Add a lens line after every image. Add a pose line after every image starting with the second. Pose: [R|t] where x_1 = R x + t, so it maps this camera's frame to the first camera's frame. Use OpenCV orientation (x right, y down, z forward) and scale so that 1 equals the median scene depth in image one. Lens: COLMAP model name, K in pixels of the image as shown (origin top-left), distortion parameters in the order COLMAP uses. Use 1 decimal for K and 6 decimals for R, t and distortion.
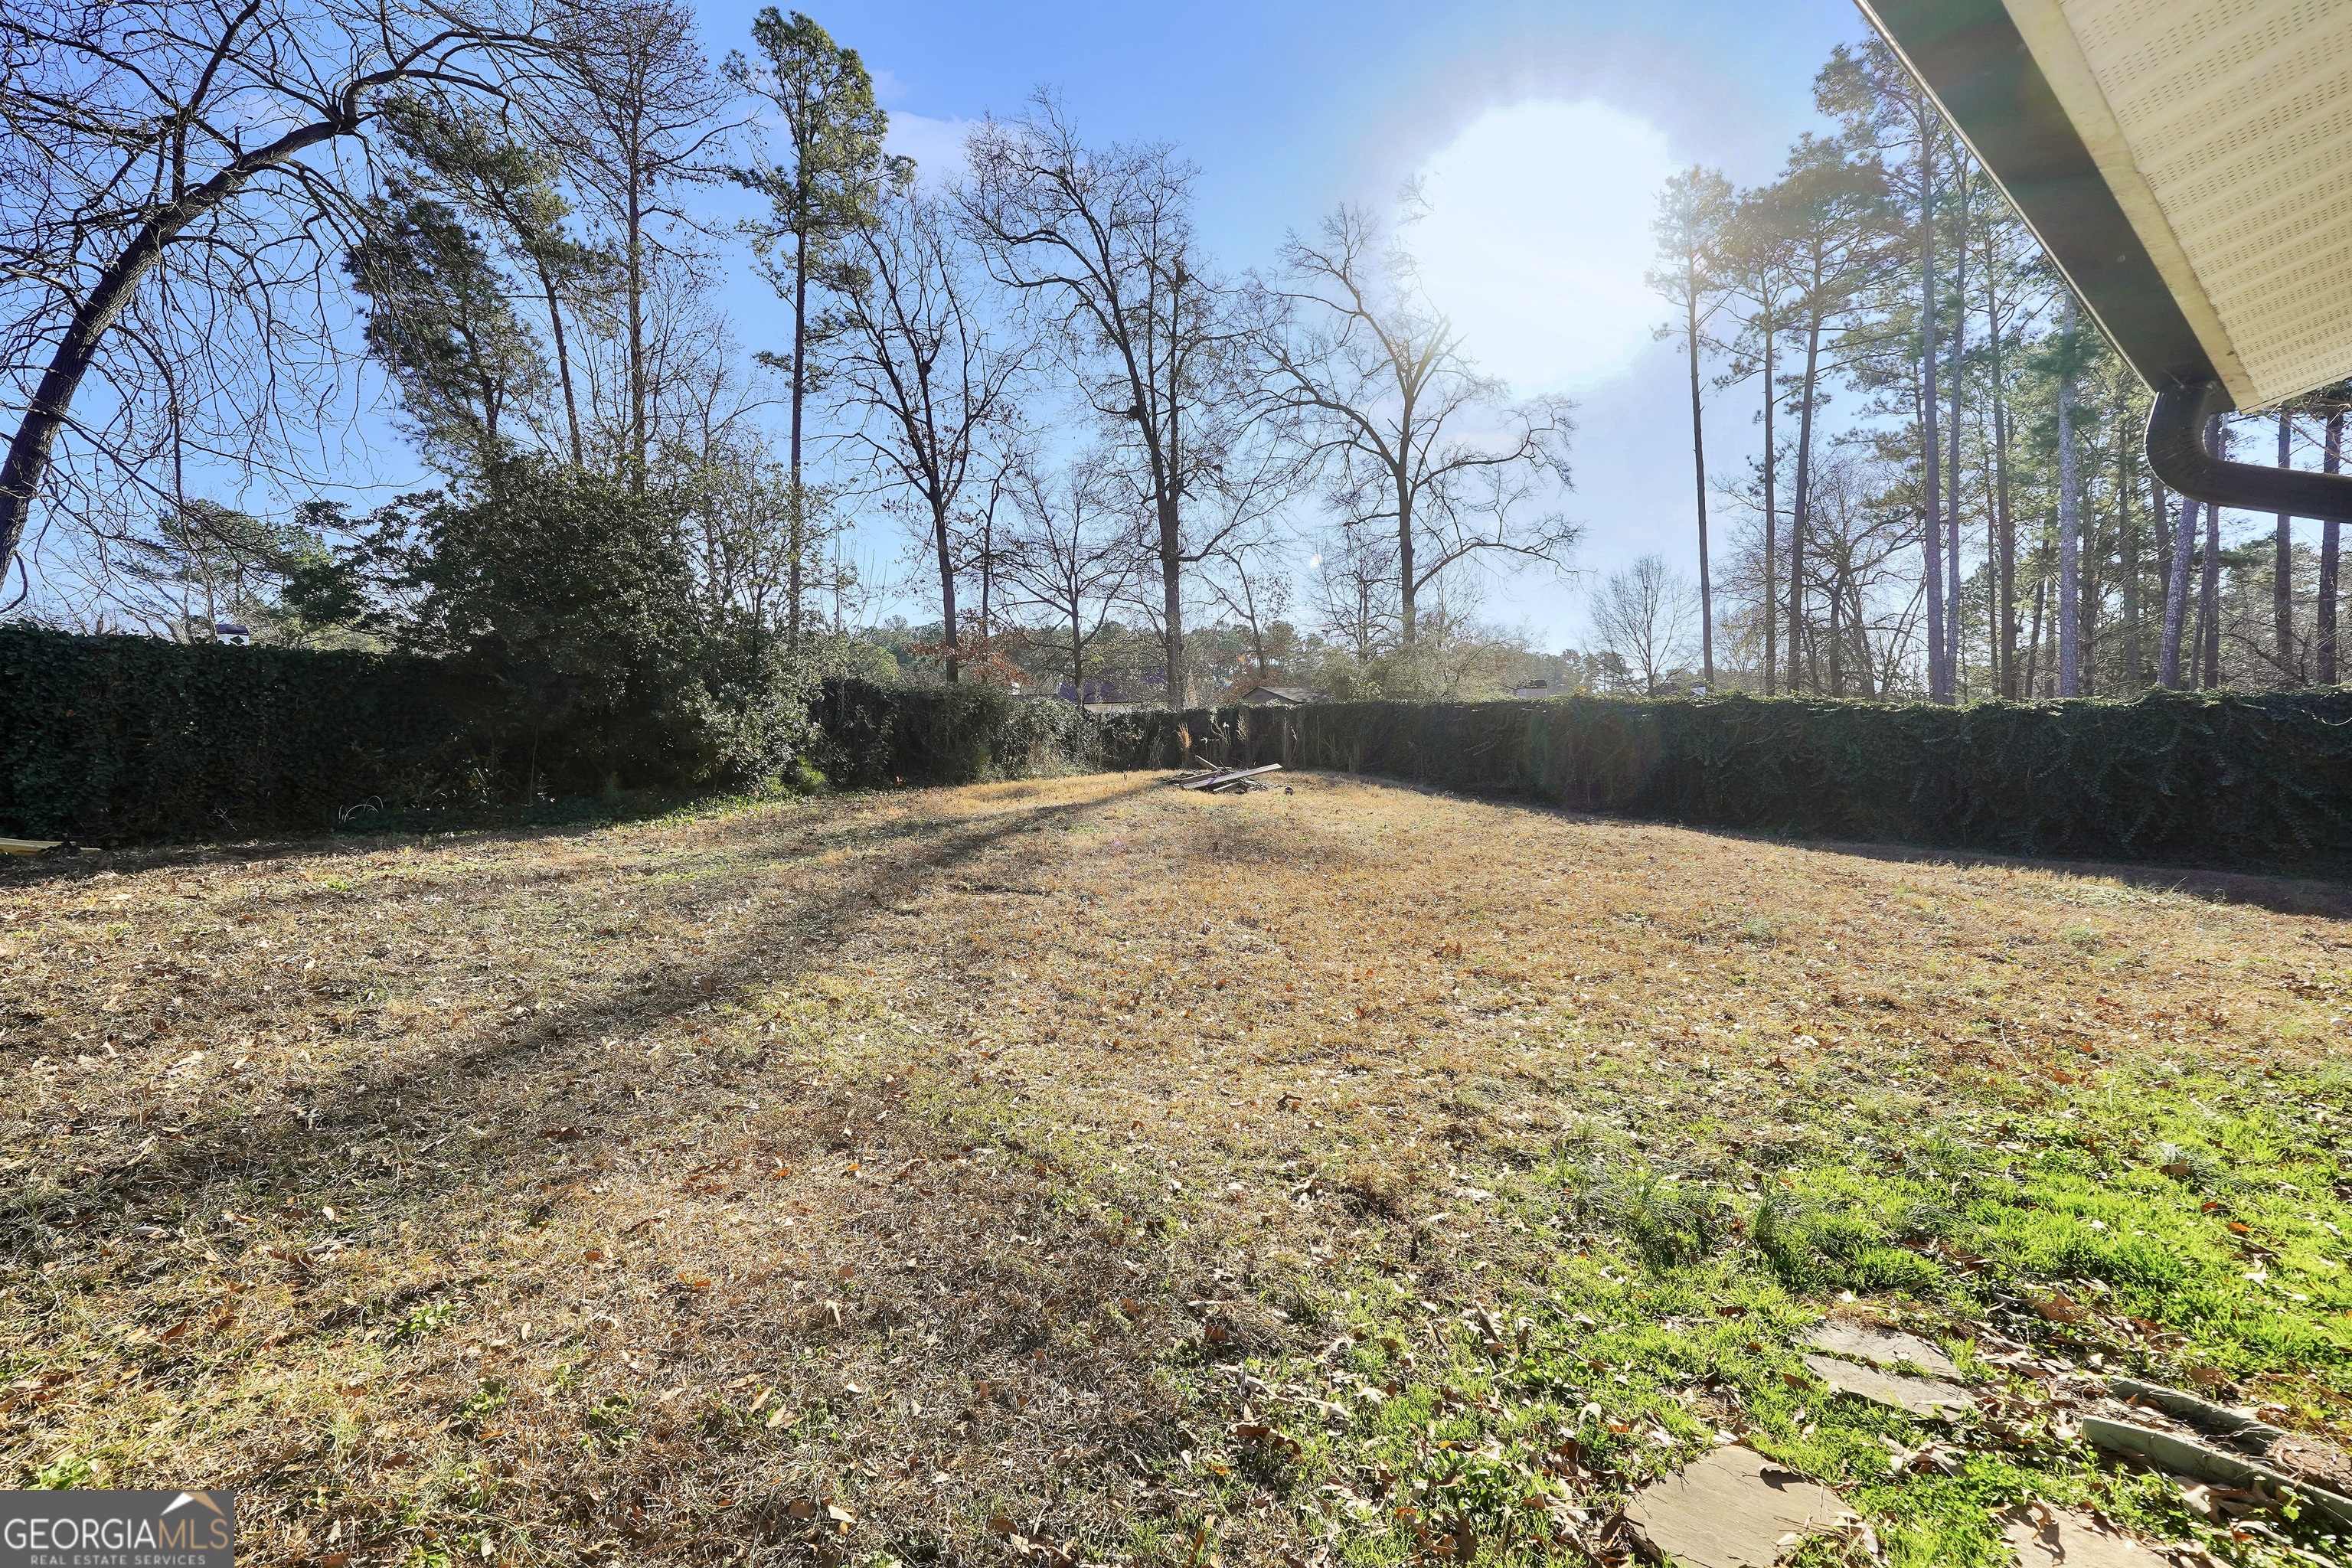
lens RADIAL K [[996.0, 0, 1166.8], [0, 996.0, 764.7], [0, 0, 1]] dist [-0.020320, 0.007543]
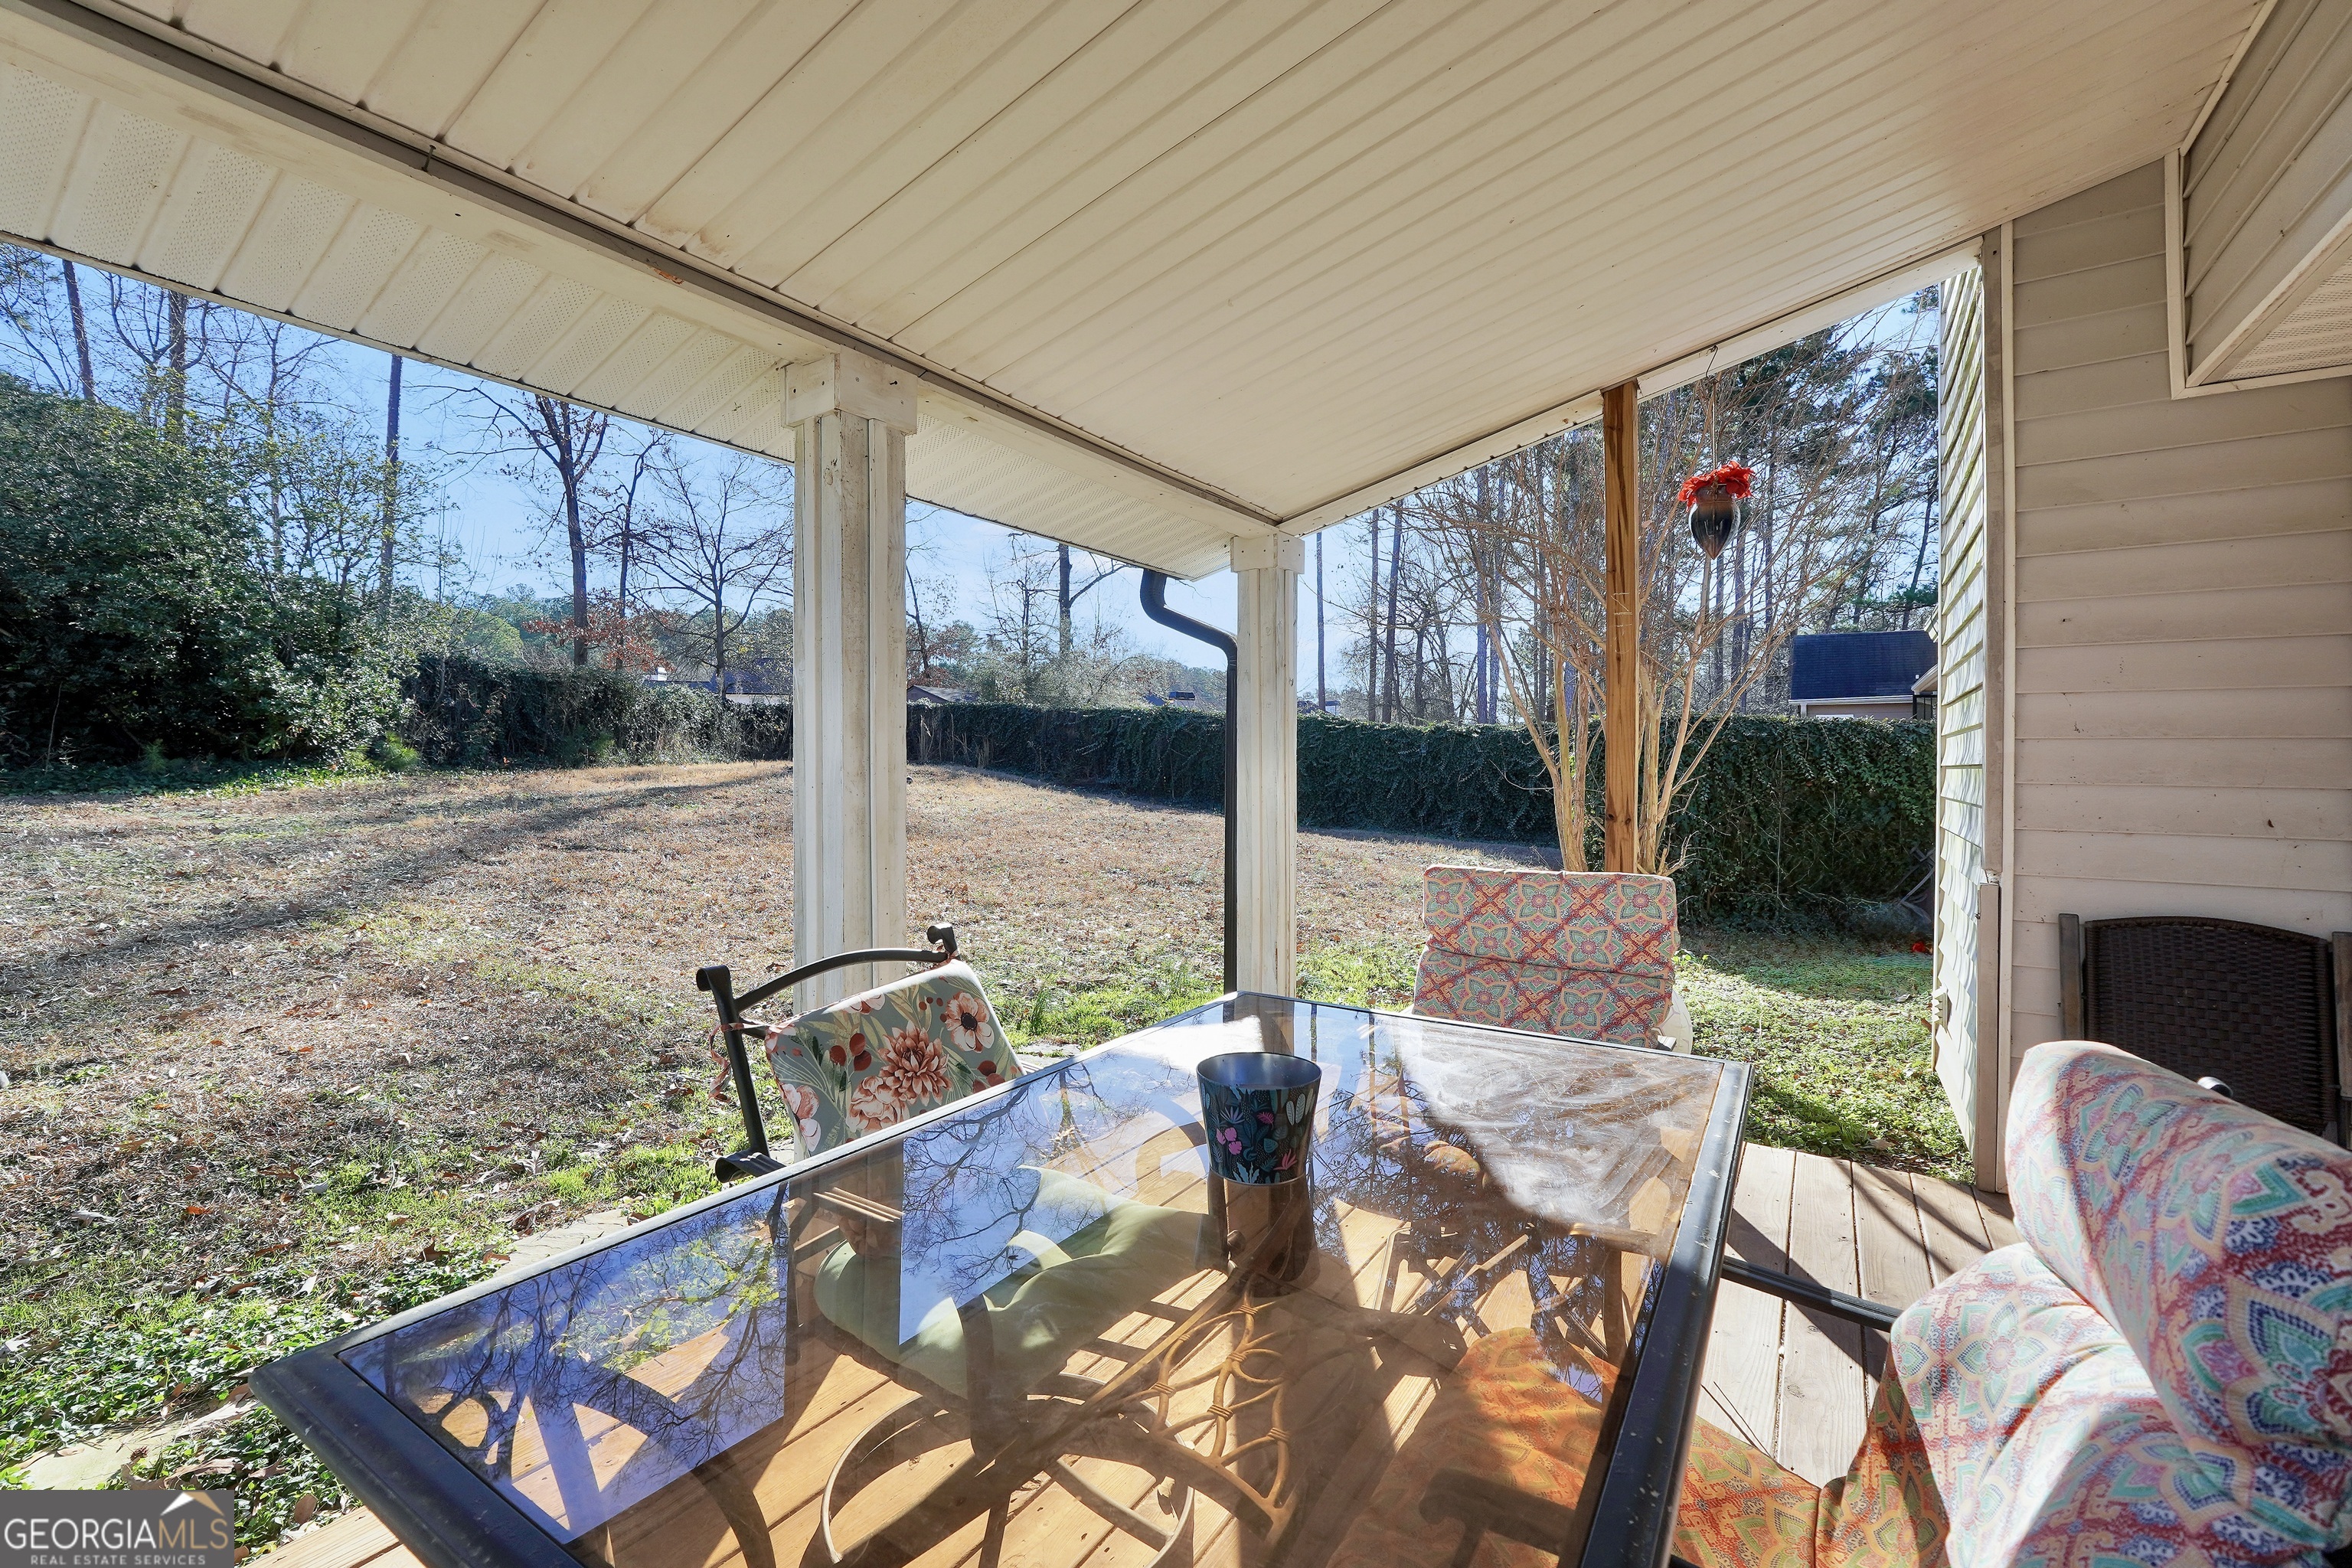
lens RADIAL K [[996.0, 0, 1166.8], [0, 996.0, 764.7], [0, 0, 1]] dist [-0.020320, 0.007543]
pose [[0.950236, 0.028257, 0.310247, 0.064552], [-0.027624, 0.999598, -0.006435, 0.009500], [-0.310304, -0.002456, 0.950634, -0.178422]]
